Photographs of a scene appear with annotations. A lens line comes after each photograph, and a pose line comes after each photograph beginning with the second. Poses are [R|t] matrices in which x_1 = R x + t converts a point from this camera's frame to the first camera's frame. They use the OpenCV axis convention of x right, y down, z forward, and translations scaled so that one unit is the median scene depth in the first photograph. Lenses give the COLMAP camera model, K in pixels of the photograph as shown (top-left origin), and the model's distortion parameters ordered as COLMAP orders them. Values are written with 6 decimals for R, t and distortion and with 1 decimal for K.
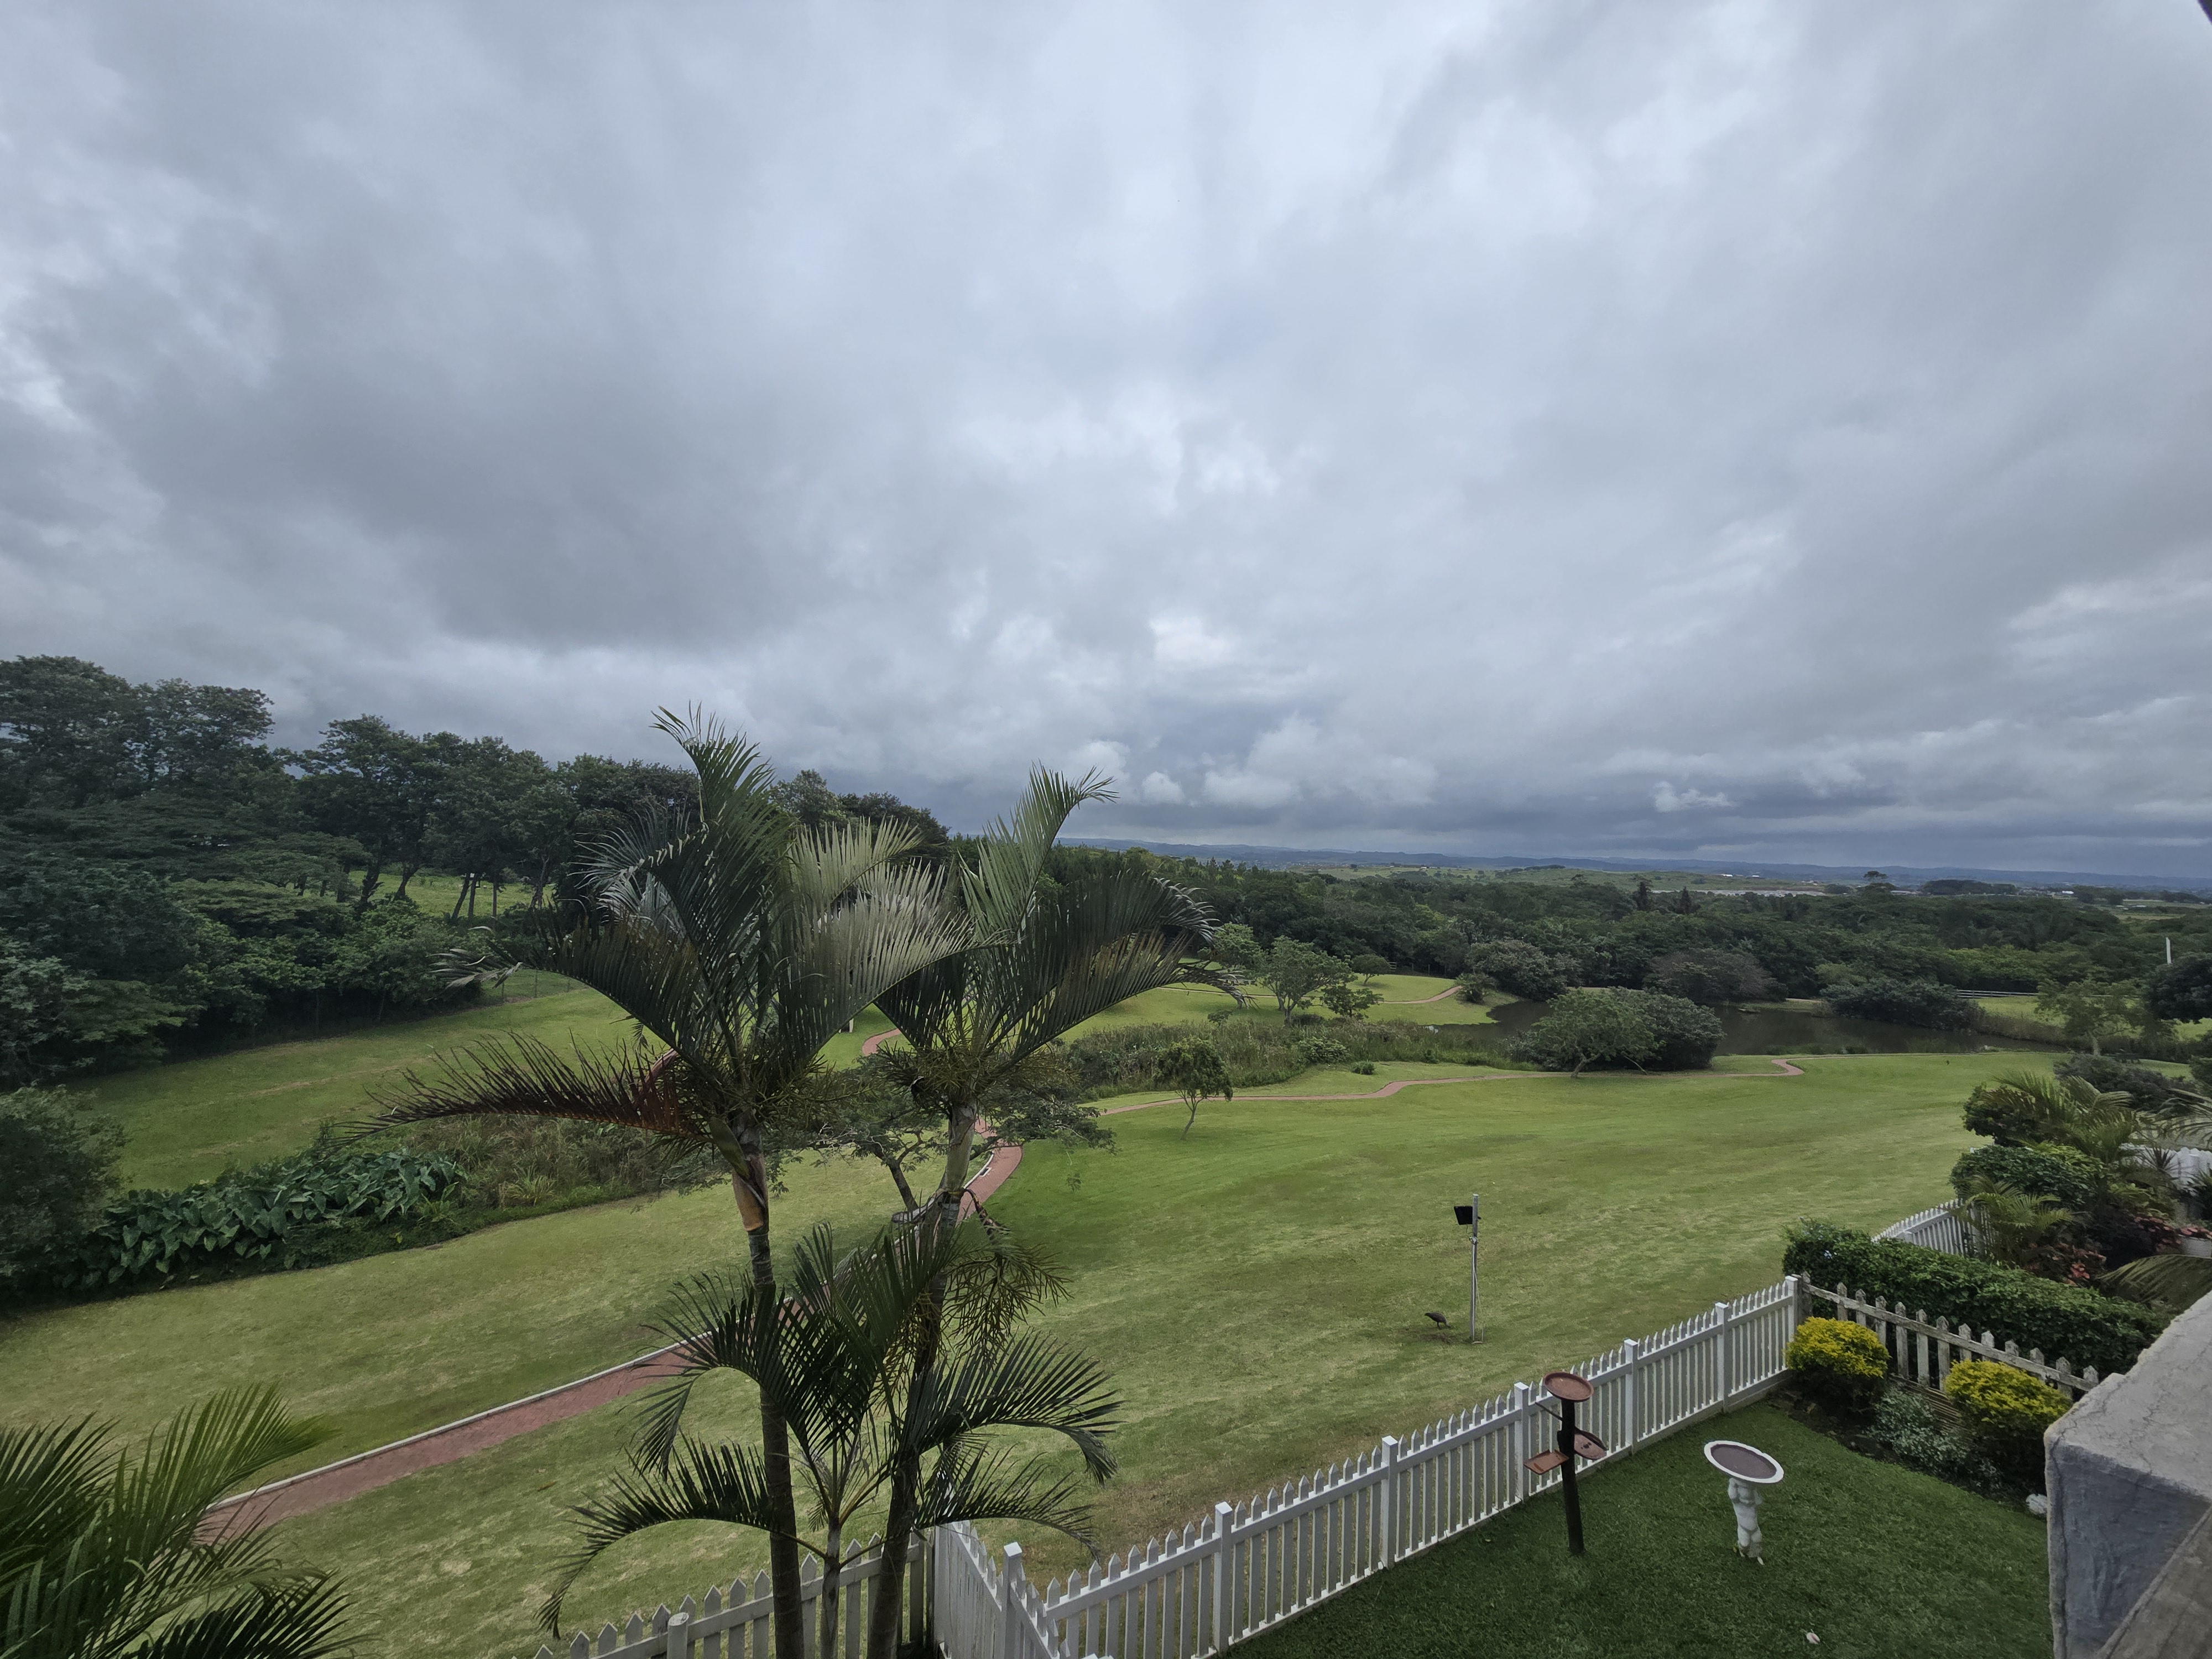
lens RADIAL K [[893.2, 0, 1104.9], [0, 893.2, 835.0], [0, 0, 1]] dist [-0.005647, 0.003365]
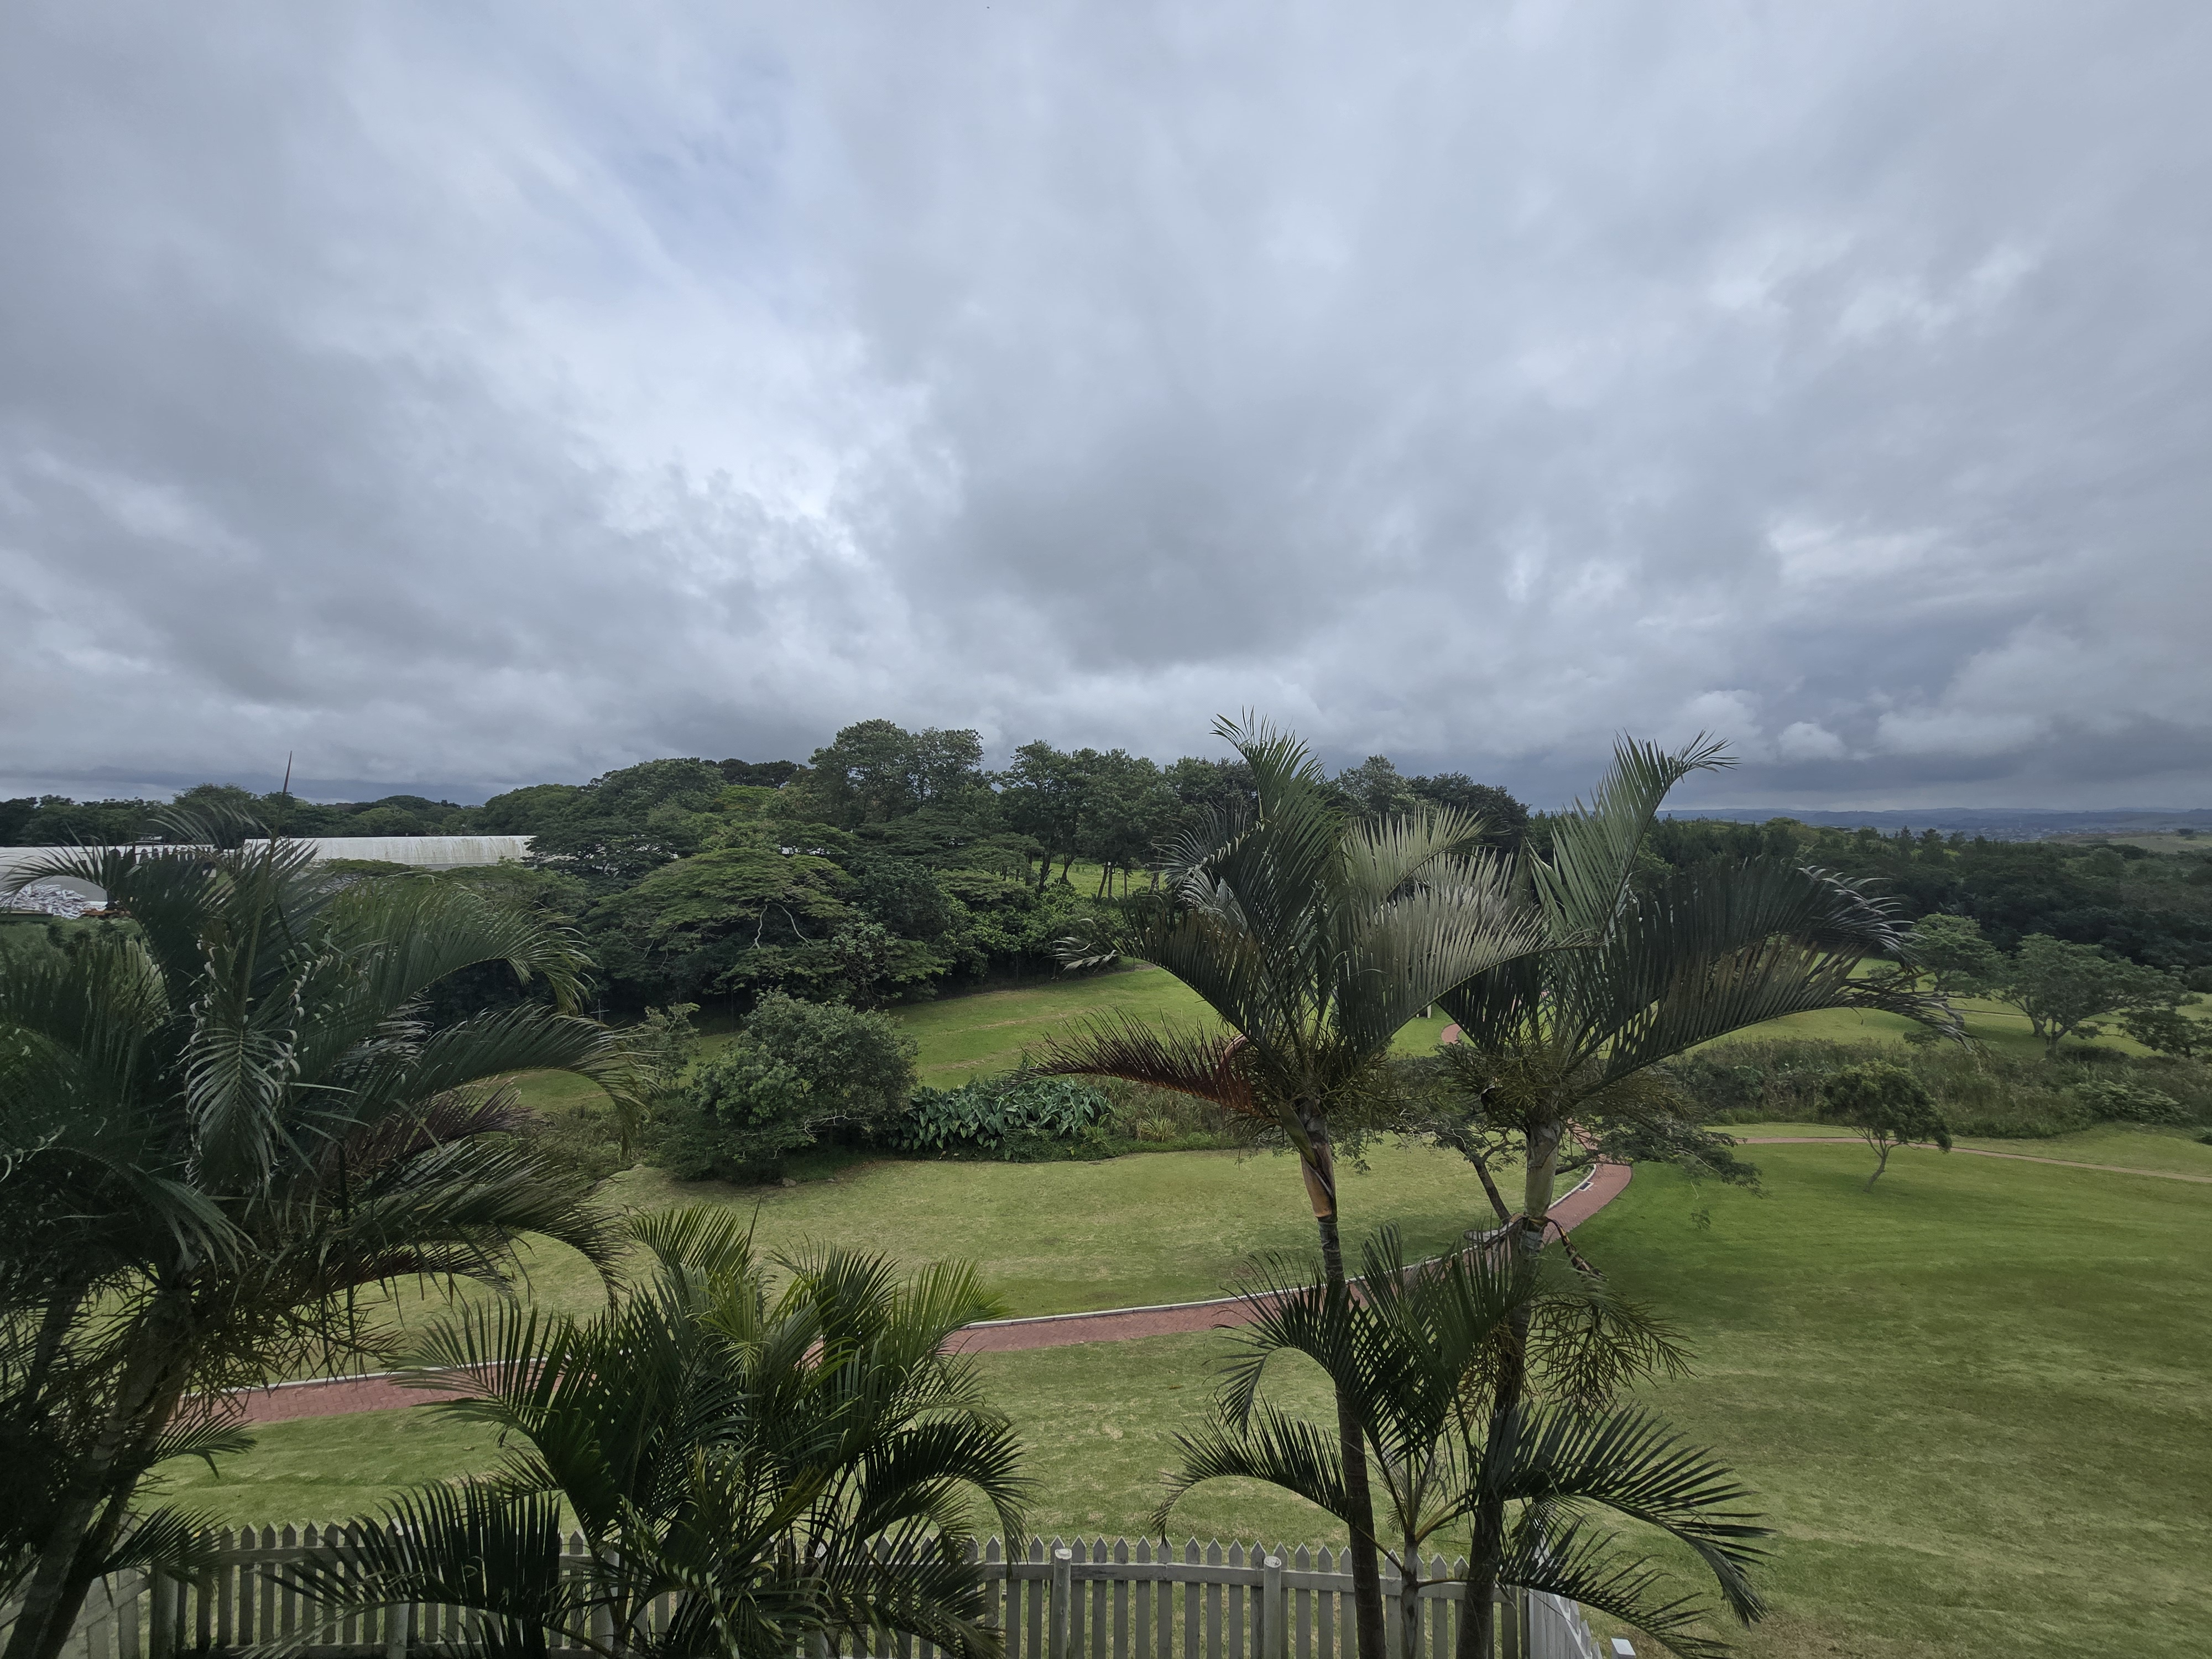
lens RADIAL K [[893.2, 0, 1127.7], [0, 893.2, 832.7], [0, 0, 1]] dist [-0.005647, 0.003365]
pose [[0.826417, -0.032400, -0.562126, 0.002223], [0.041782, 0.999119, 0.003839, -0.002158], [0.561507, -0.026660, 0.827043, 0.009022]]
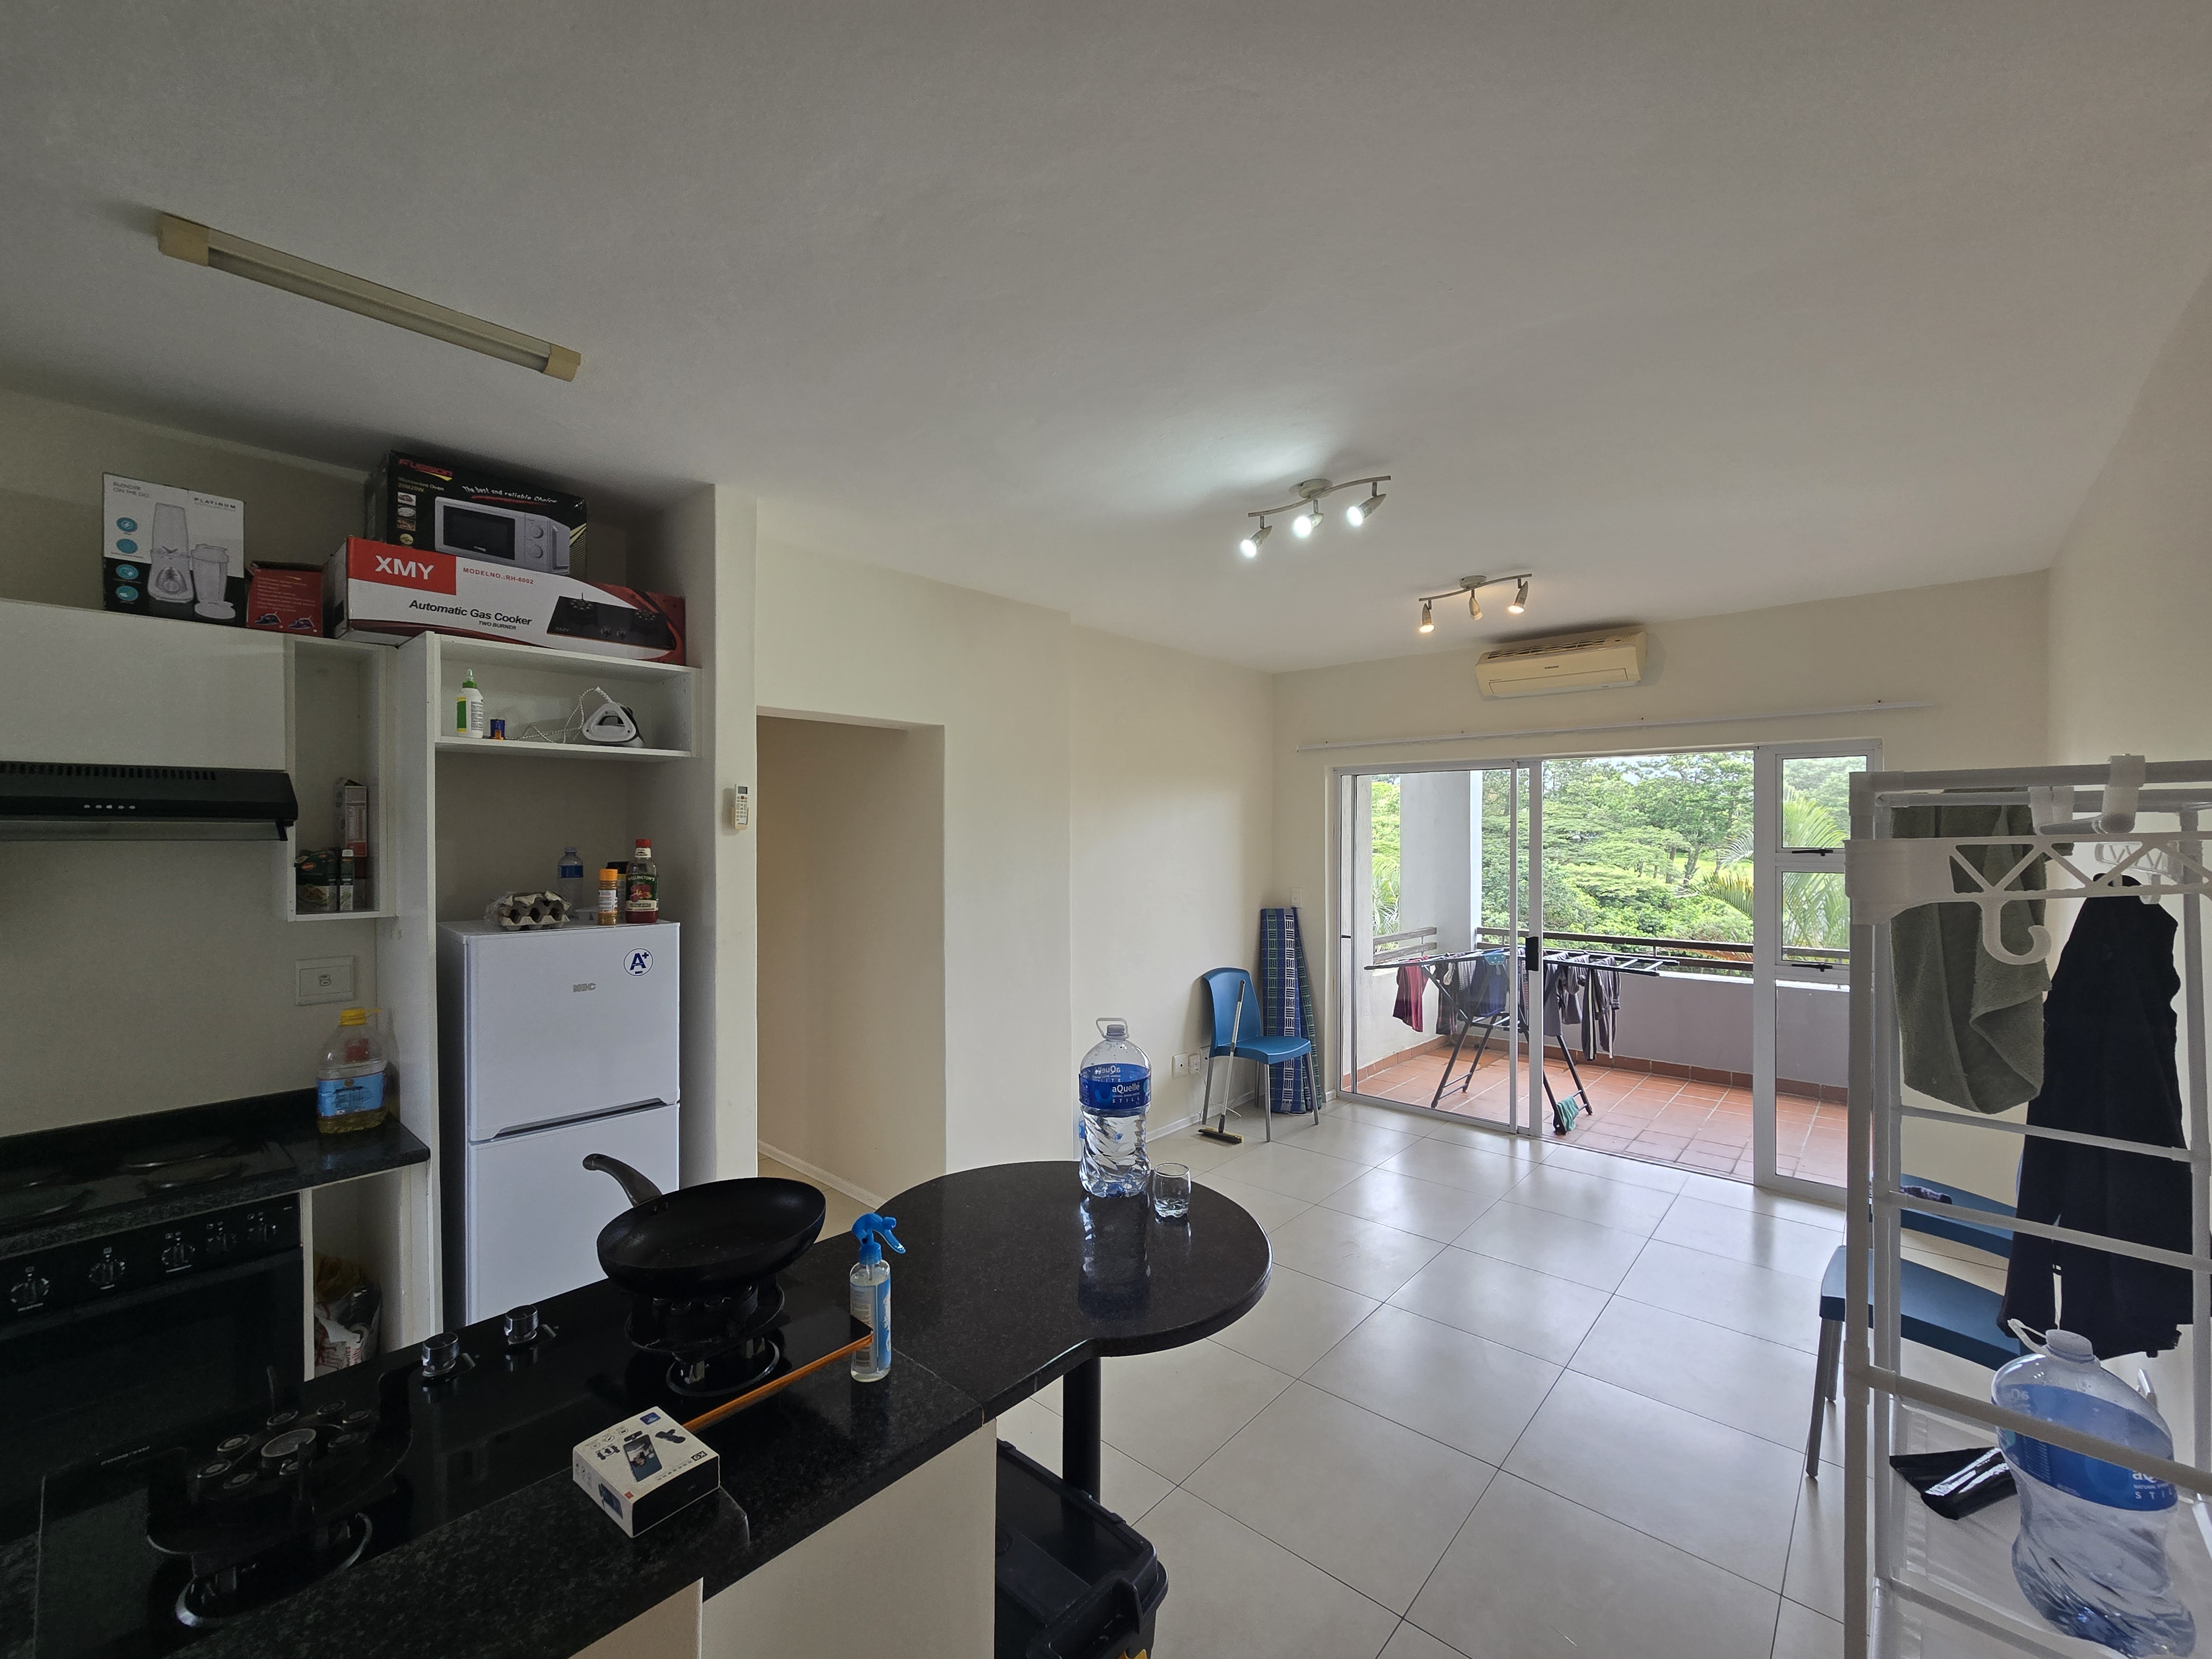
lens RADIAL K [[893.2, 0, 1111.0], [0, 893.2, 843.1], [0, 0, 1]] dist [-0.005647, 0.003365]
pose [[0.298238, -0.015543, -0.954365, 0.196306], [0.038329, 0.999256, -0.004296, -0.009291], [0.953722, -0.035298, 0.298611, -0.215721]]
